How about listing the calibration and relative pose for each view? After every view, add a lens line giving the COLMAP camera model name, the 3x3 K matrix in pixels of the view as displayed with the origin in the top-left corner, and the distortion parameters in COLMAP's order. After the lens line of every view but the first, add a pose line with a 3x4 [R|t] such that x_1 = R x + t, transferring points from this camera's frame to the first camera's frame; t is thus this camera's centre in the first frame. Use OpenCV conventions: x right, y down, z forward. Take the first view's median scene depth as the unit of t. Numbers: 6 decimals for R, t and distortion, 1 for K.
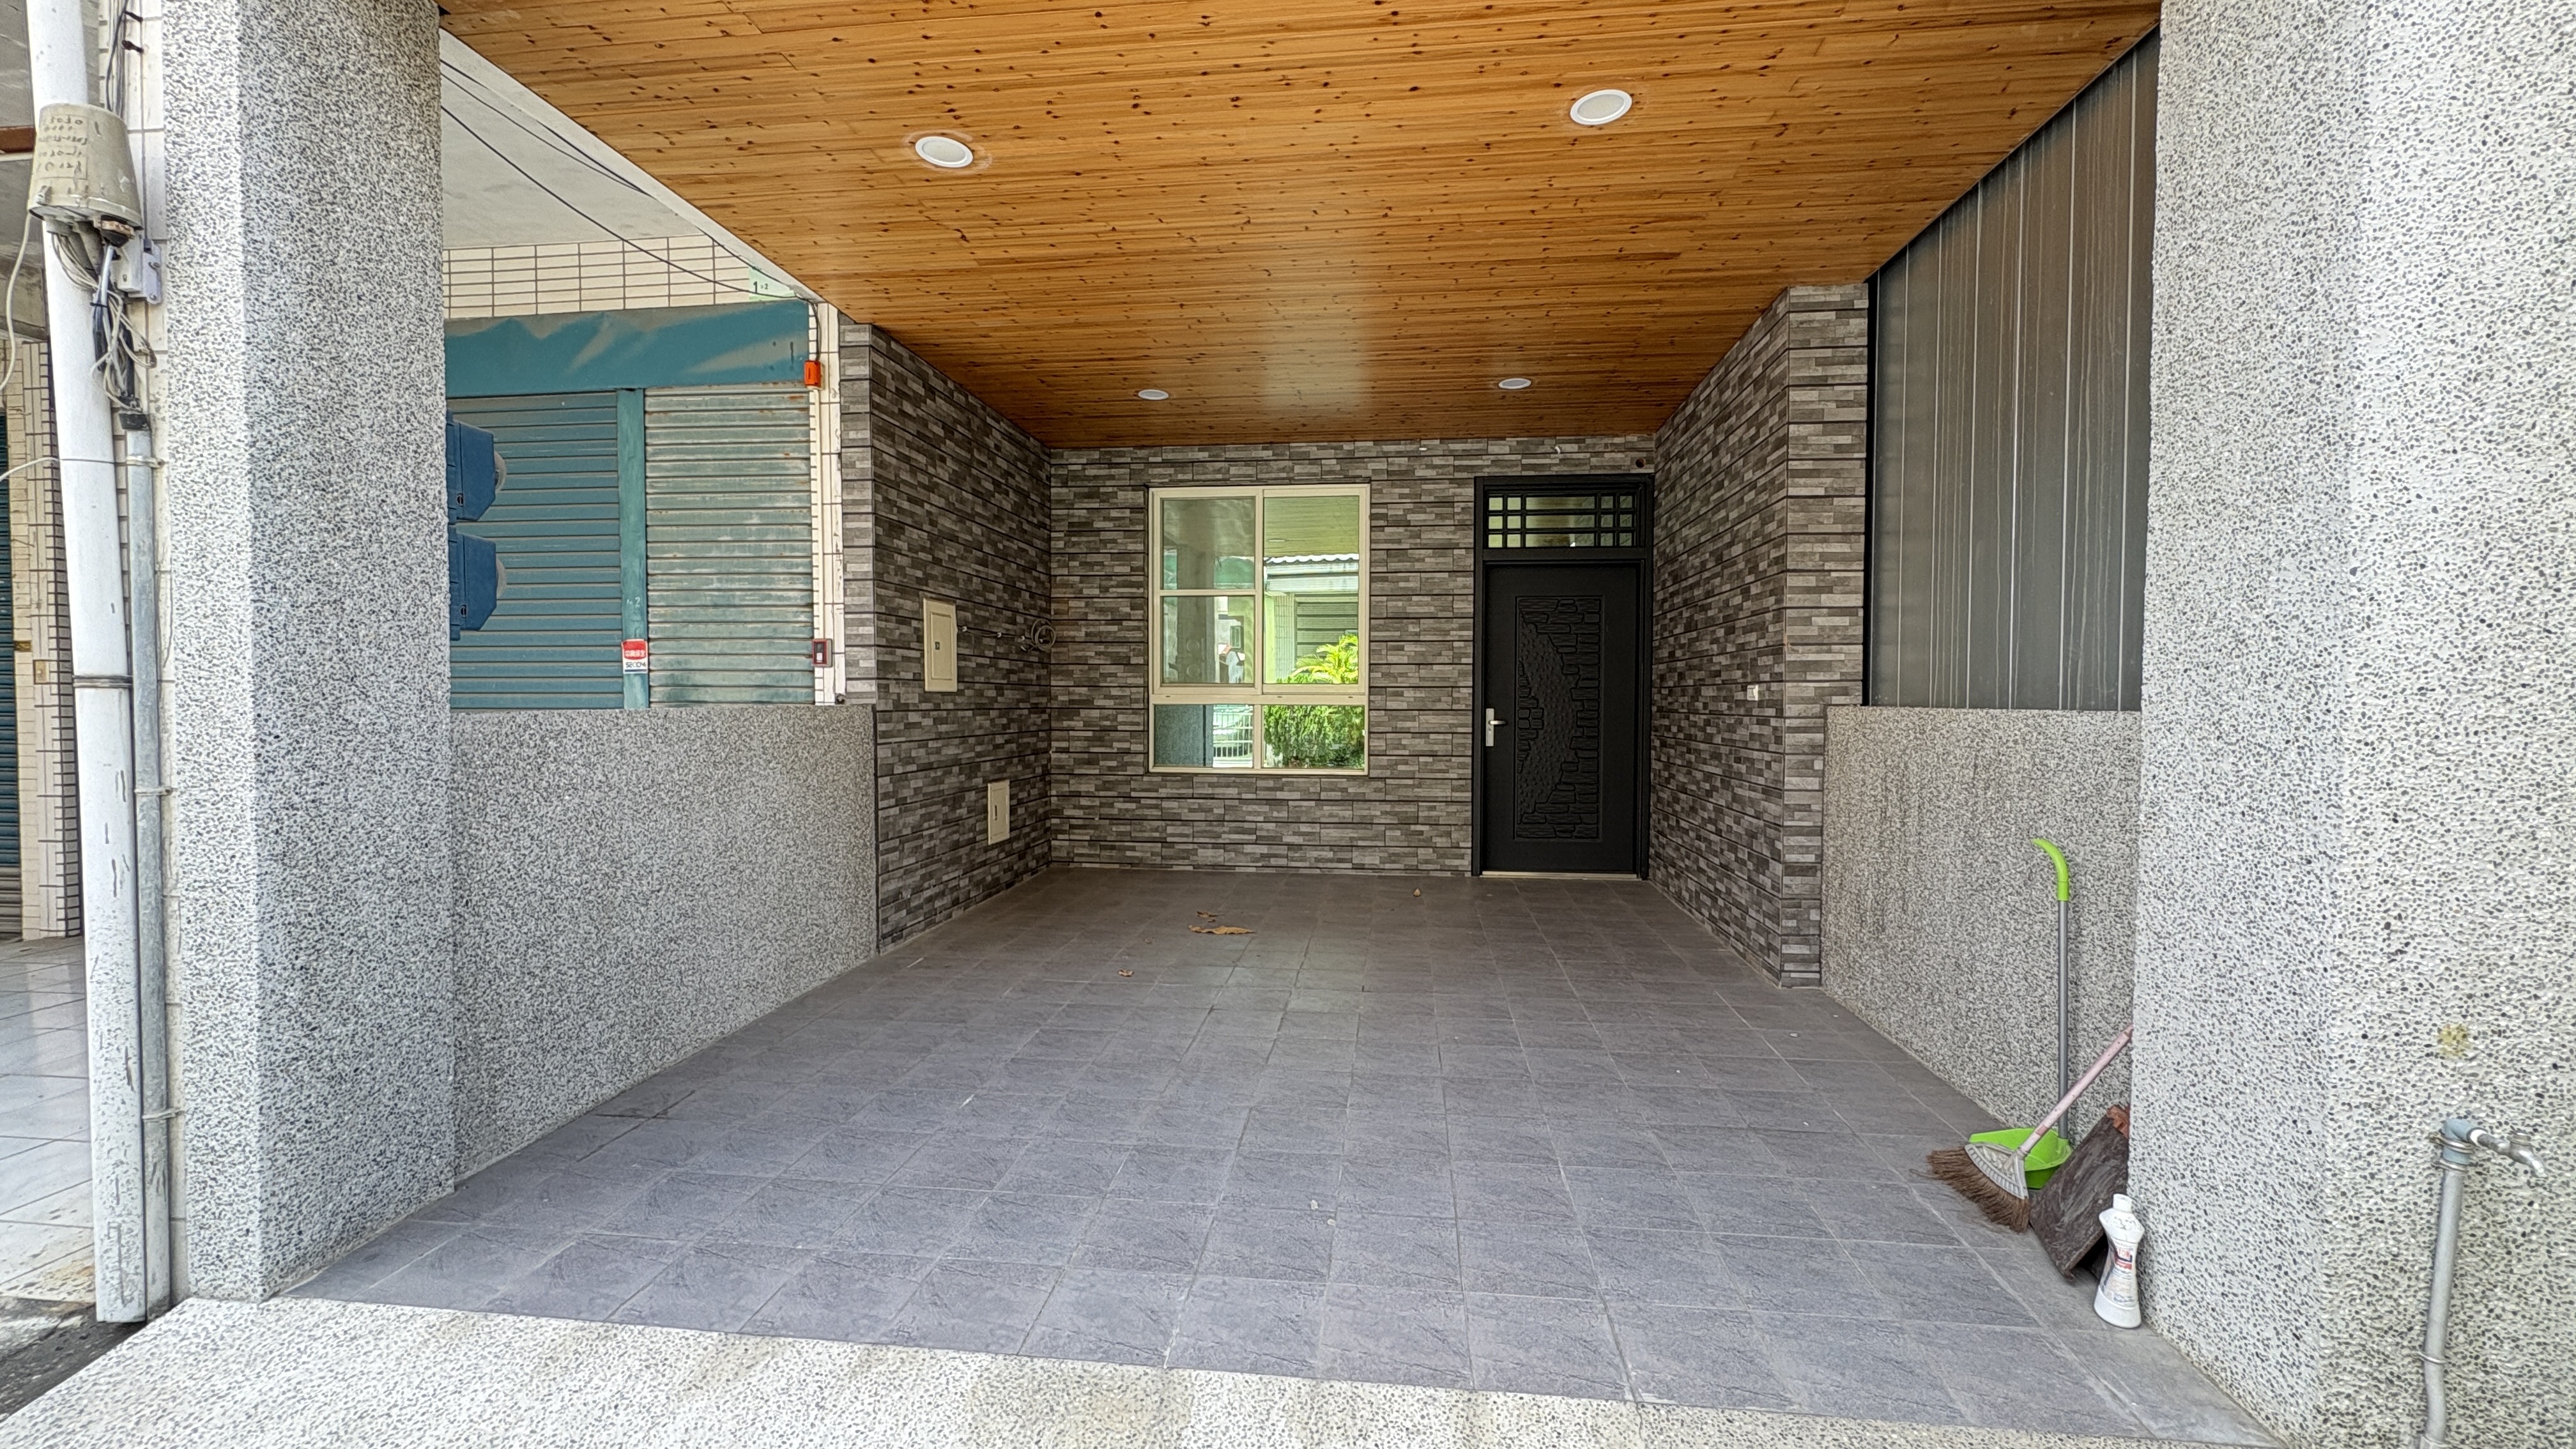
lens RADIAL K [[1025.3, 0, 1288.0], [0, 1025.3, 724.5], [0, 0, 1]] dist [-0.001179, -0.000325]
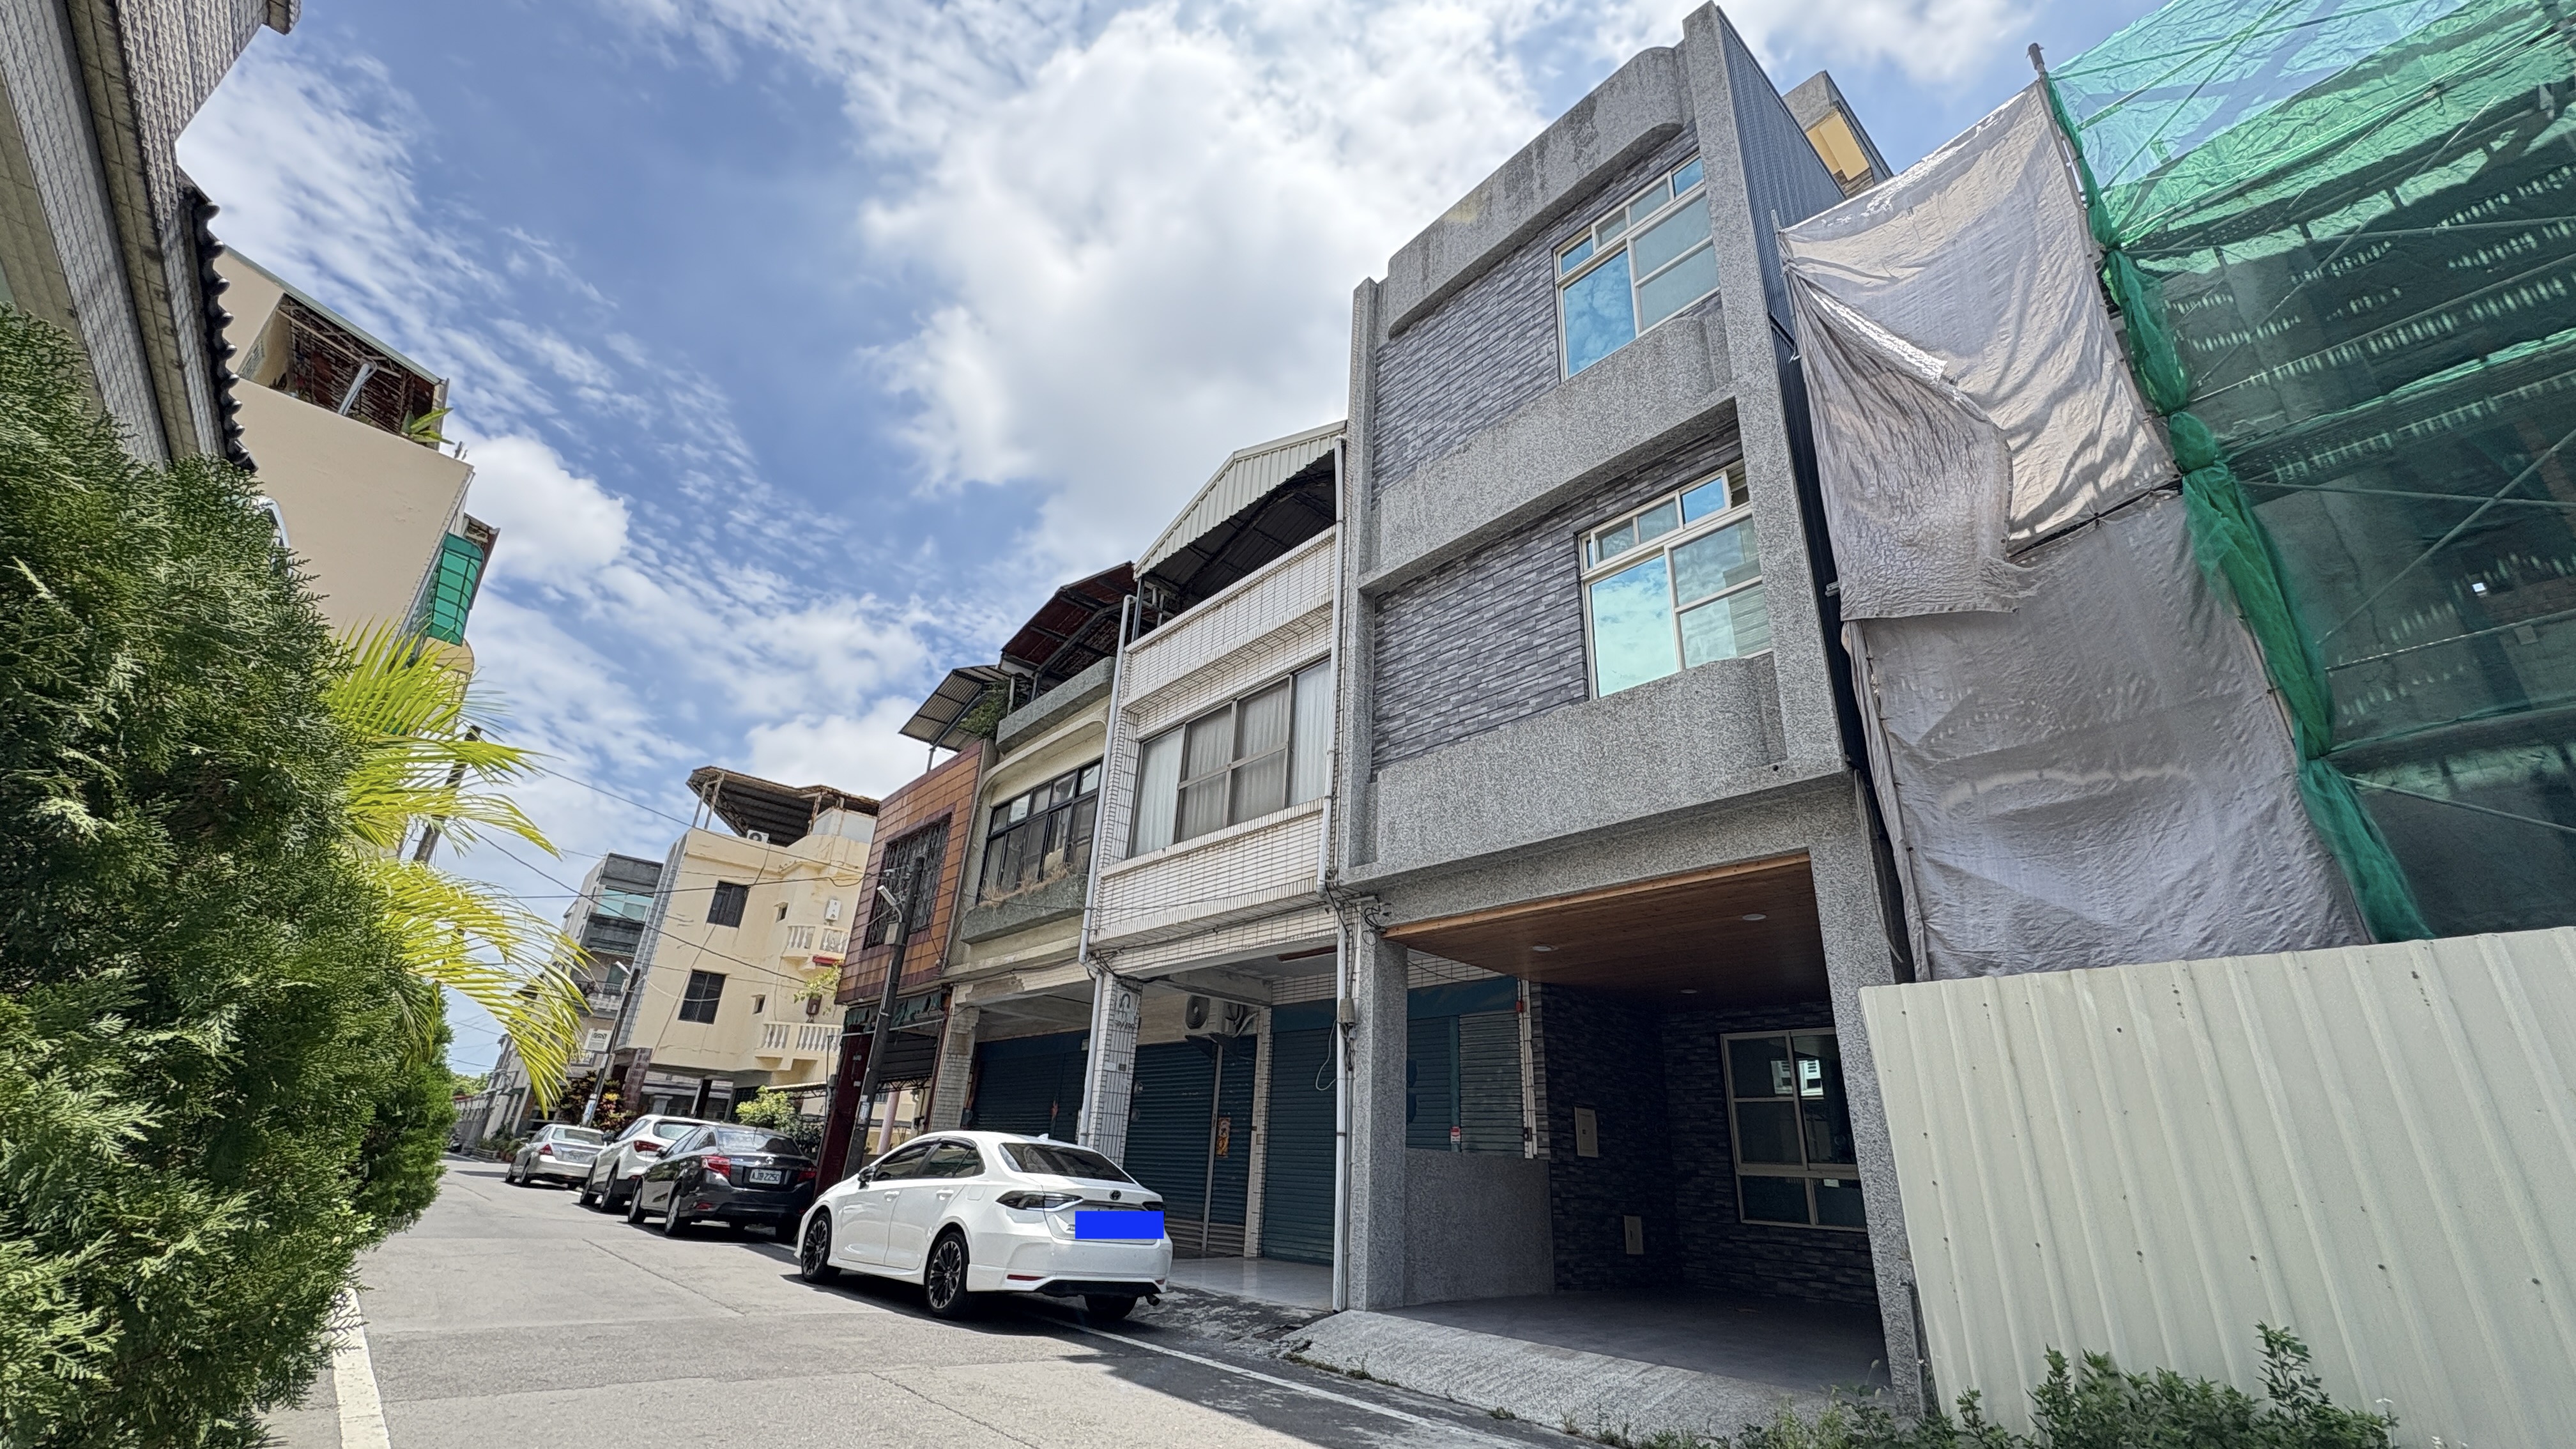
lens RADIAL K [[1025.3, 0, 1288.0], [0, 1025.3, 724.5], [0, 0, 1]] dist [-0.001179, -0.000325]
pose [[0.746402, -0.234416, -0.622843, 0.722338], [-0.069299, 0.903443, -0.423070, 0.099991], [0.661877, 0.358943, 0.658087, -1.079876]]
